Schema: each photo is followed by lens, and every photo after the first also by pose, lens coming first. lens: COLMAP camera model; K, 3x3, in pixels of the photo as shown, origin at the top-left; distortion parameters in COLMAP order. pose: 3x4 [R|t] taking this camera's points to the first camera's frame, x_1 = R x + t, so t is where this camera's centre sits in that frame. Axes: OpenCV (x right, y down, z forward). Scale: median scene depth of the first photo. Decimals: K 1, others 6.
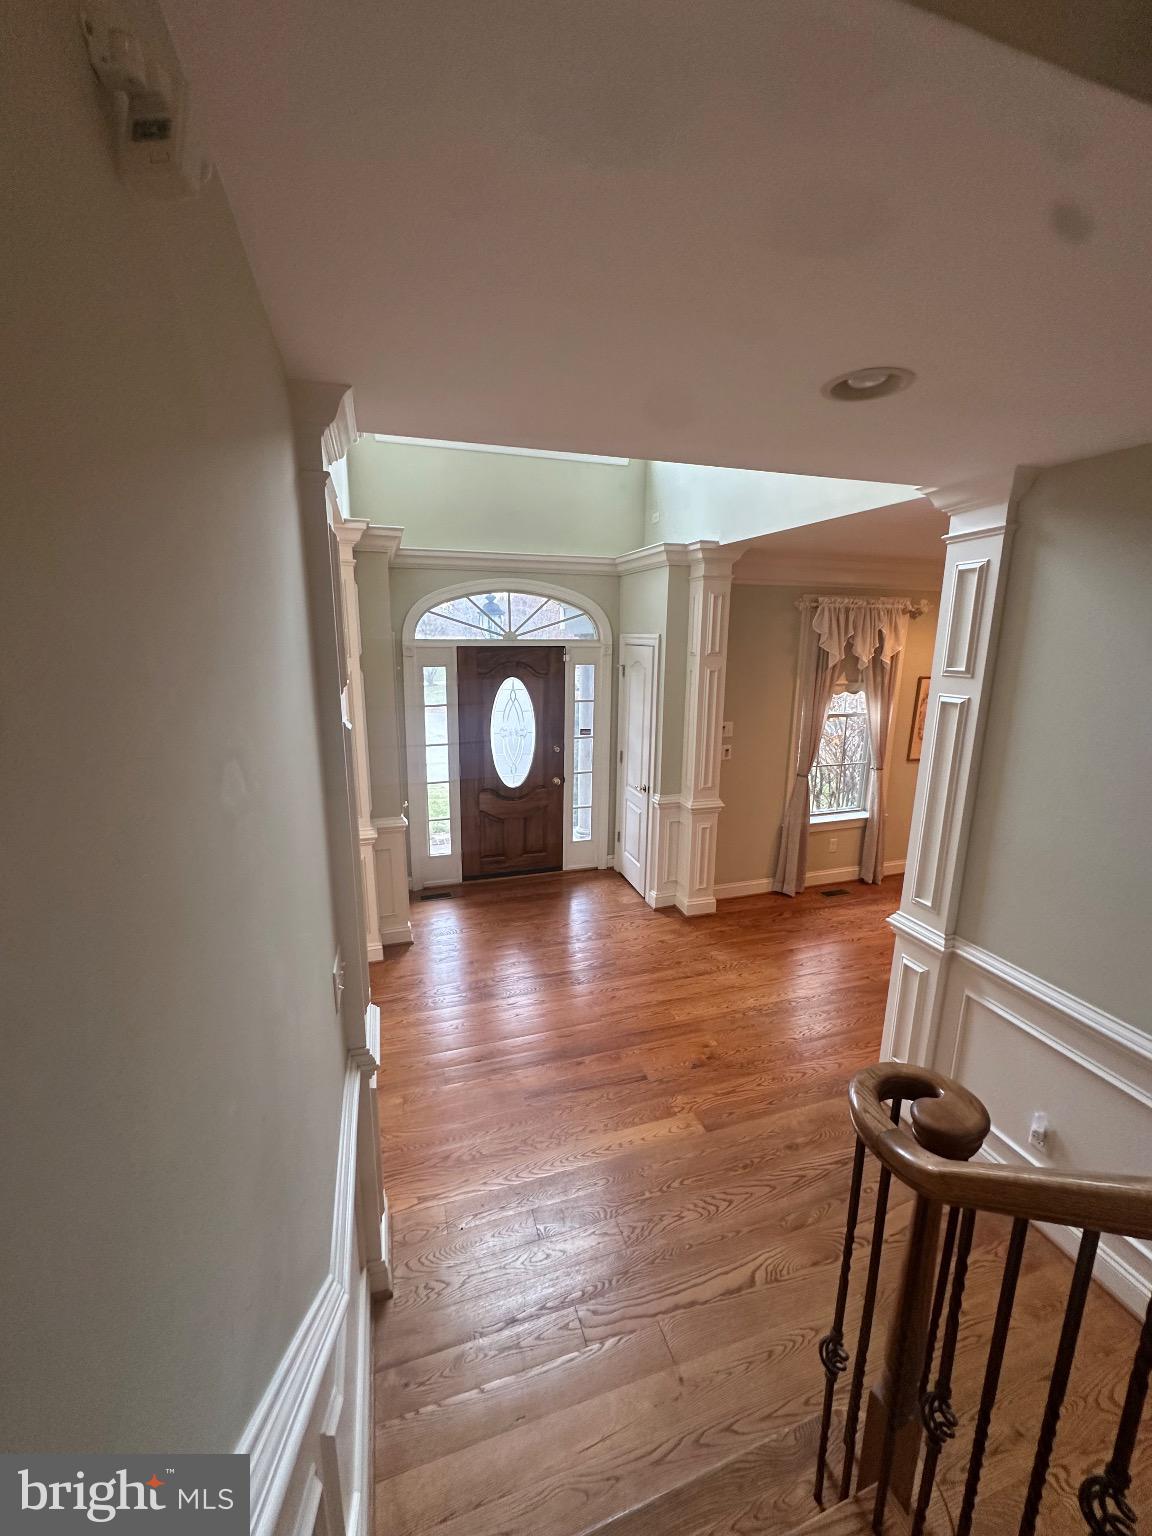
lens RADIAL K [[615.5, 0, 576.0], [0, 615.5, 765.8], [0, 0, 1]] dist [-0.003446, 0.000734]
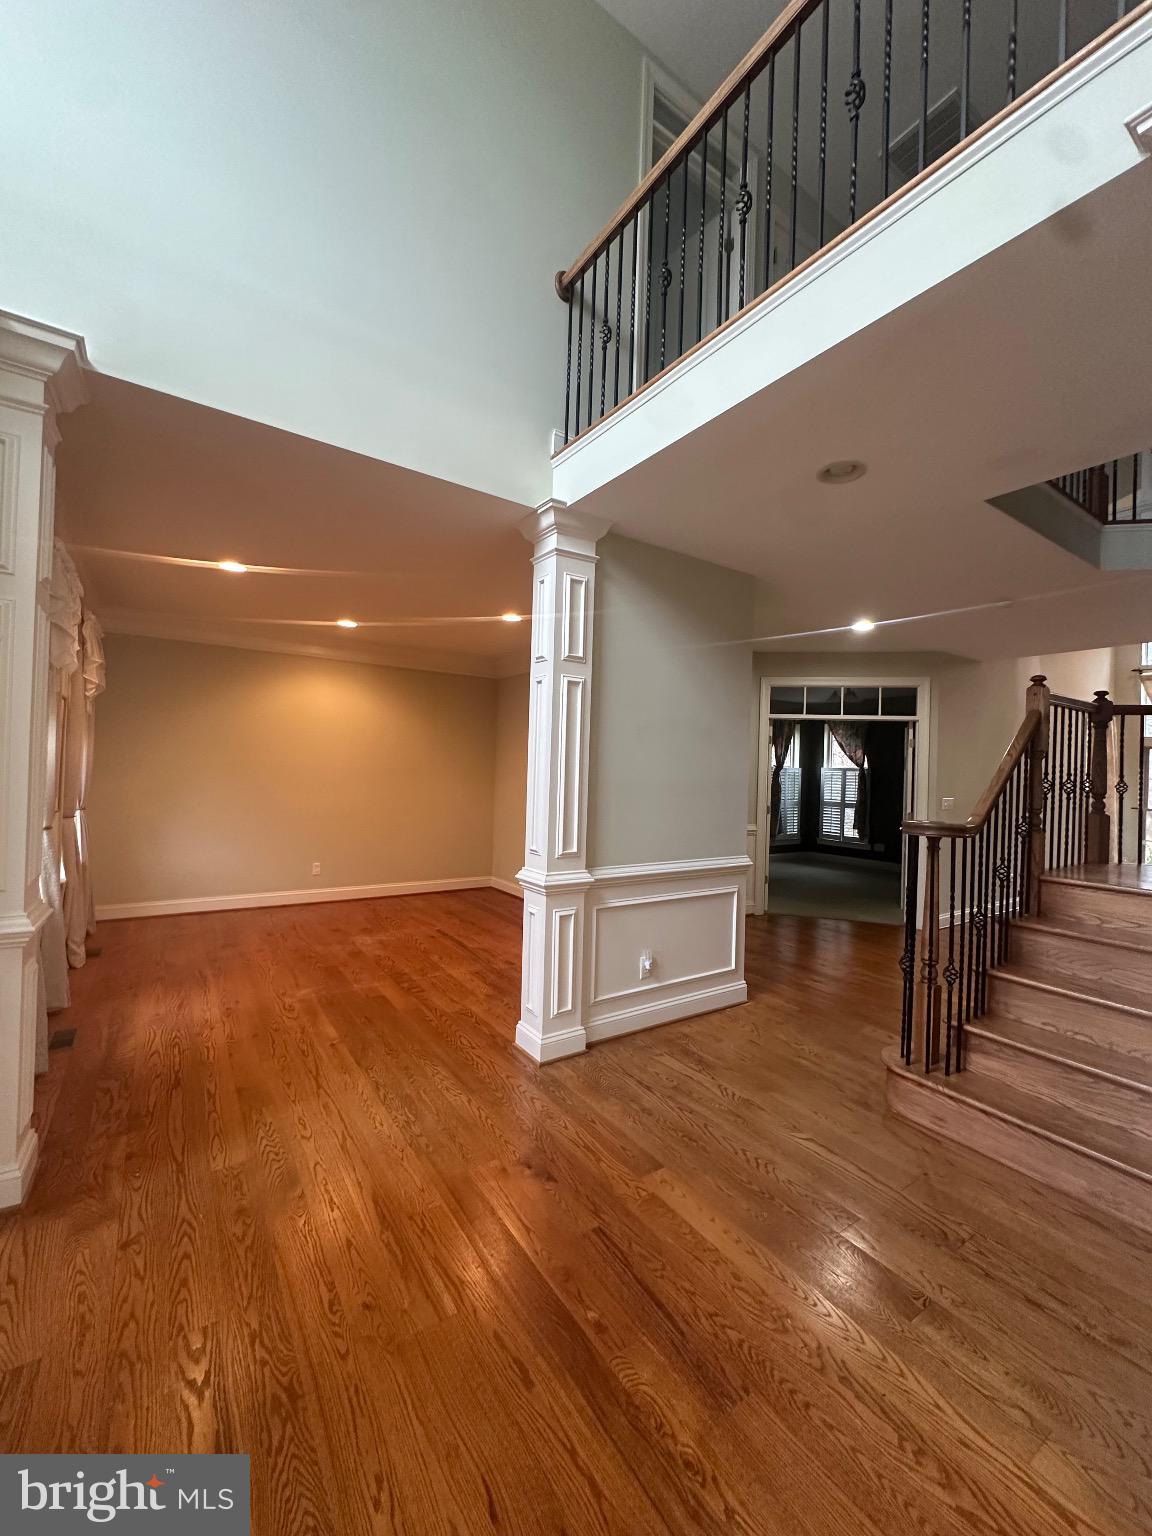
lens RADIAL K [[615.5, 0, 576.0], [0, 615.5, 765.8], [0, 0, 1]] dist [-0.003446, 0.000734]
pose [[-0.279928, -0.008562, 0.959983, -0.299510], [0.170079, 0.983700, 0.058368, -0.002761], [-0.944835, 0.179612, -0.273909, 0.682491]]
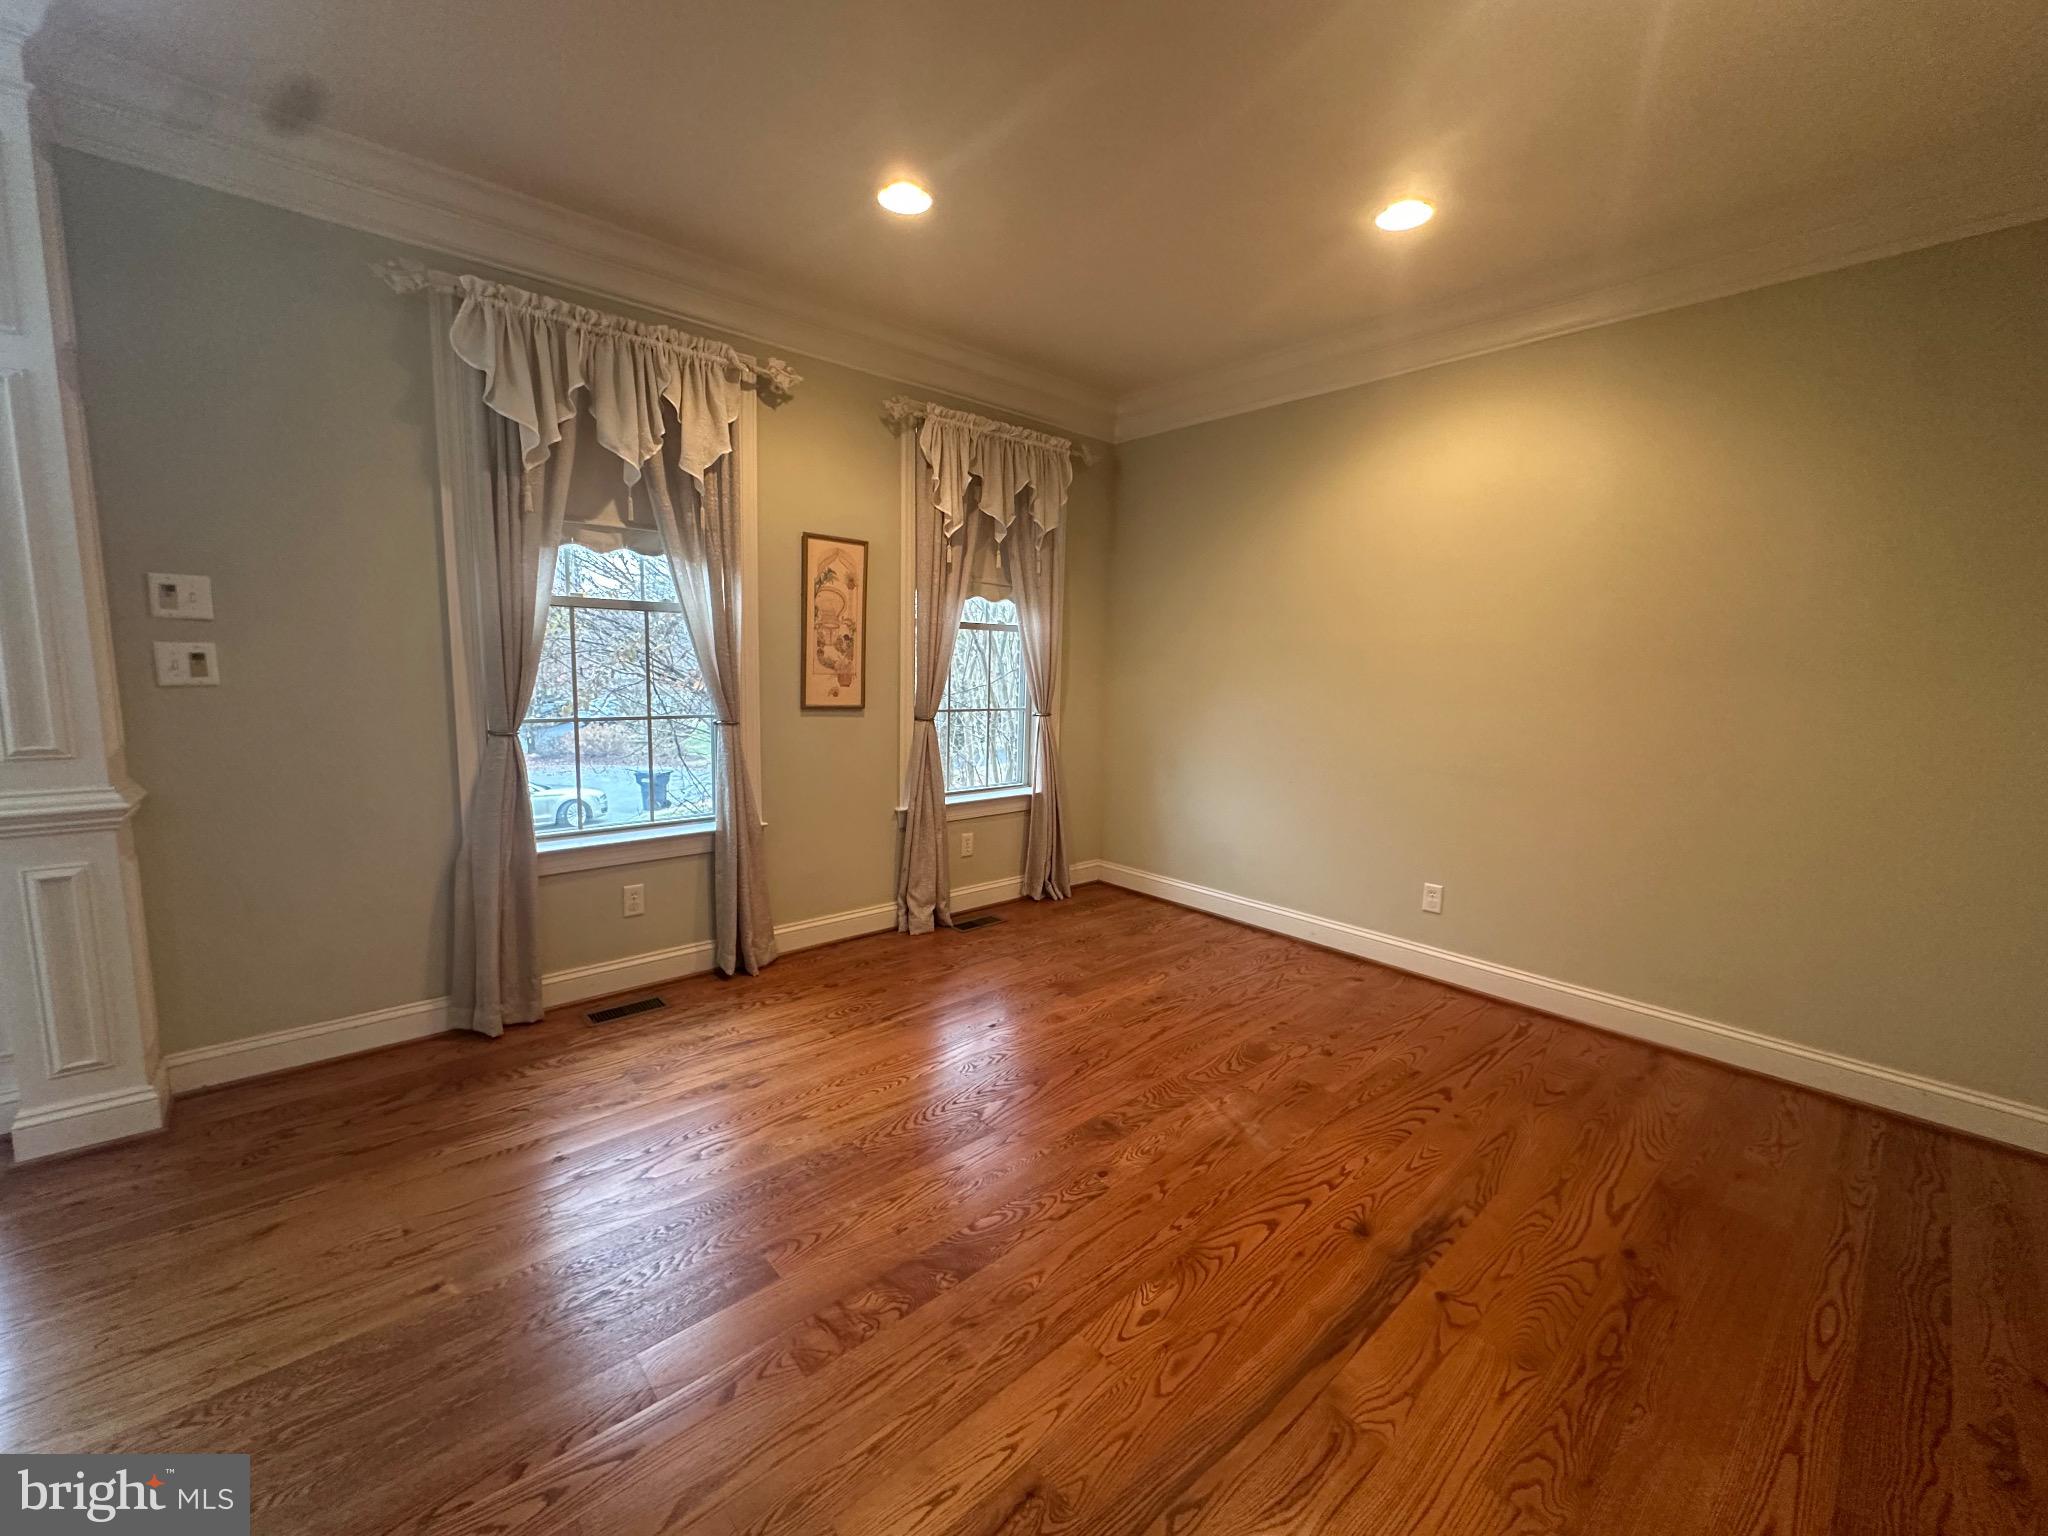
lens RADIAL K [[820.7, 0, 1022.6], [0, 820.7, 765.9], [0, 0, 1]] dist [-0.003446, 0.000734]
pose [[0.914055, -0.038724, 0.403738, 0.474164], [0.070506, 0.995447, -0.064147, 0.098701], [-0.399415, 0.087099, 0.912623, 0.372475]]
